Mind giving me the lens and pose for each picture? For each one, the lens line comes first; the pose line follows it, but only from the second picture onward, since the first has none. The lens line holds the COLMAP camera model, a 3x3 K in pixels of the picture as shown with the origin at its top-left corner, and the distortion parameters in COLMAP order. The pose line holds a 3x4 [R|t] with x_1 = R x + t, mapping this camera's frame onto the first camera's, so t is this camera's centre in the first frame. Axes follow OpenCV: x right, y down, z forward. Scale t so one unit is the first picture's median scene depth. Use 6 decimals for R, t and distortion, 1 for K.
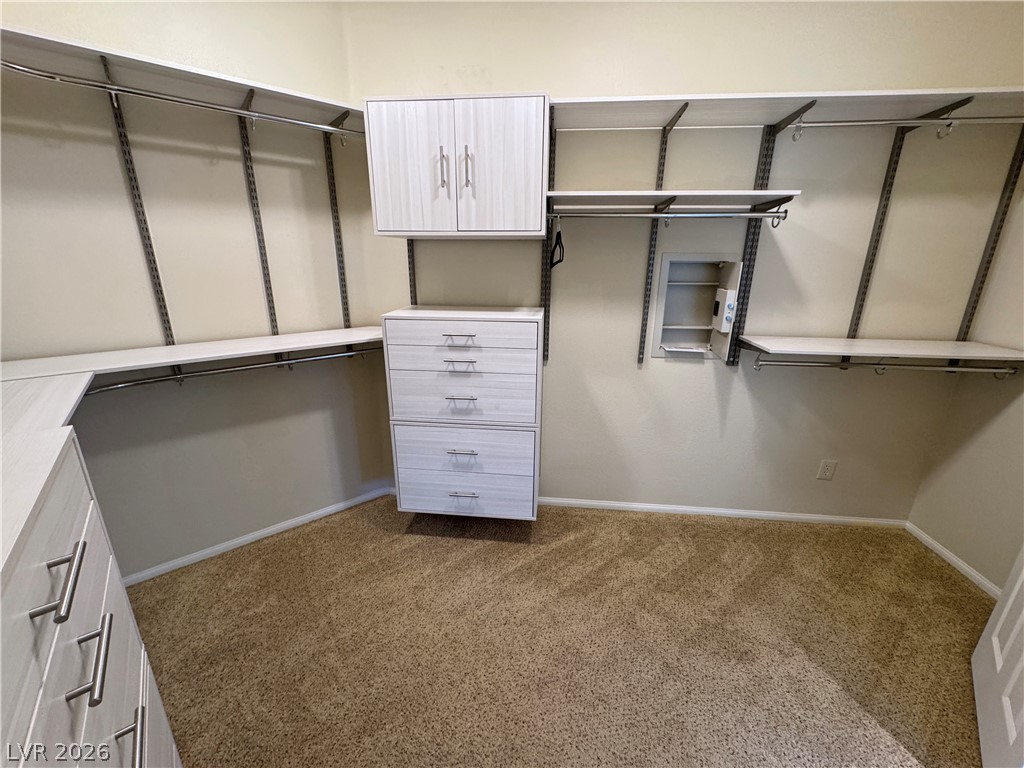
lens RADIAL K [[406.9, 0, 511.3], [0, 406.9, 384.8], [0, 0, 1]] dist [-0.002413, 0.000077]
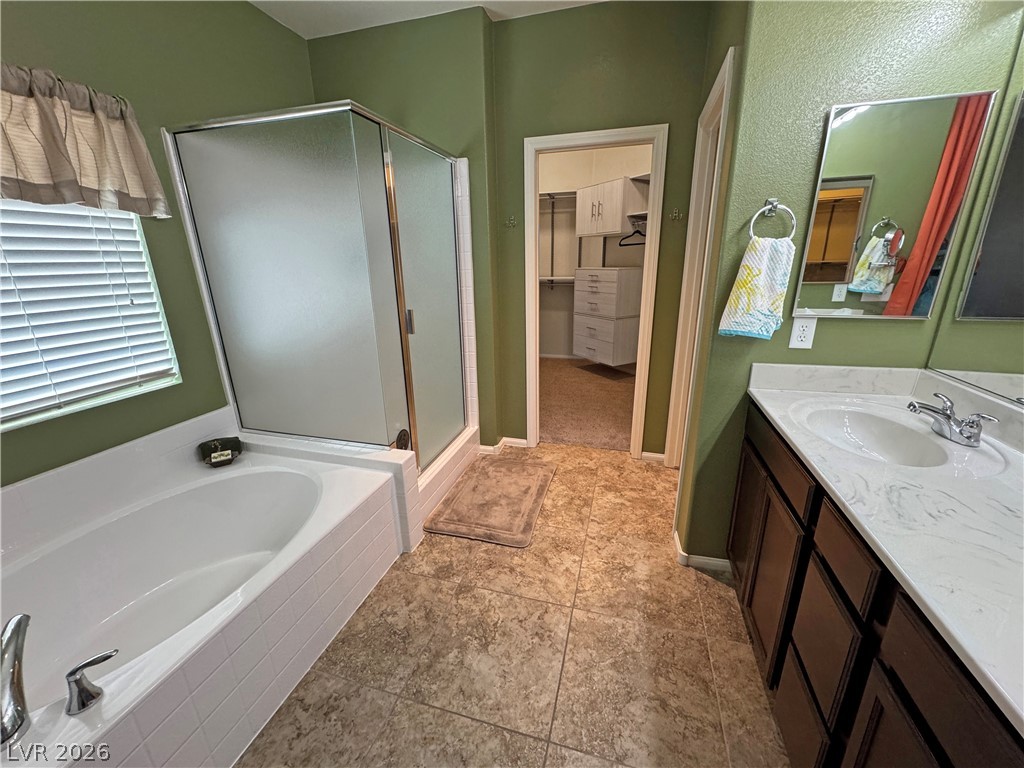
lens RADIAL K [[406.9, 0, 512.5], [0, 406.9, 384.8], [0, 0, 1]] dist [-0.002413, 0.000077]
pose [[0.563100, 0.223005, -0.795731, 1.529611], [-0.220910, 0.968480, 0.115091, 0.307781], [0.796315, 0.110977, 0.594615, -0.698798]]
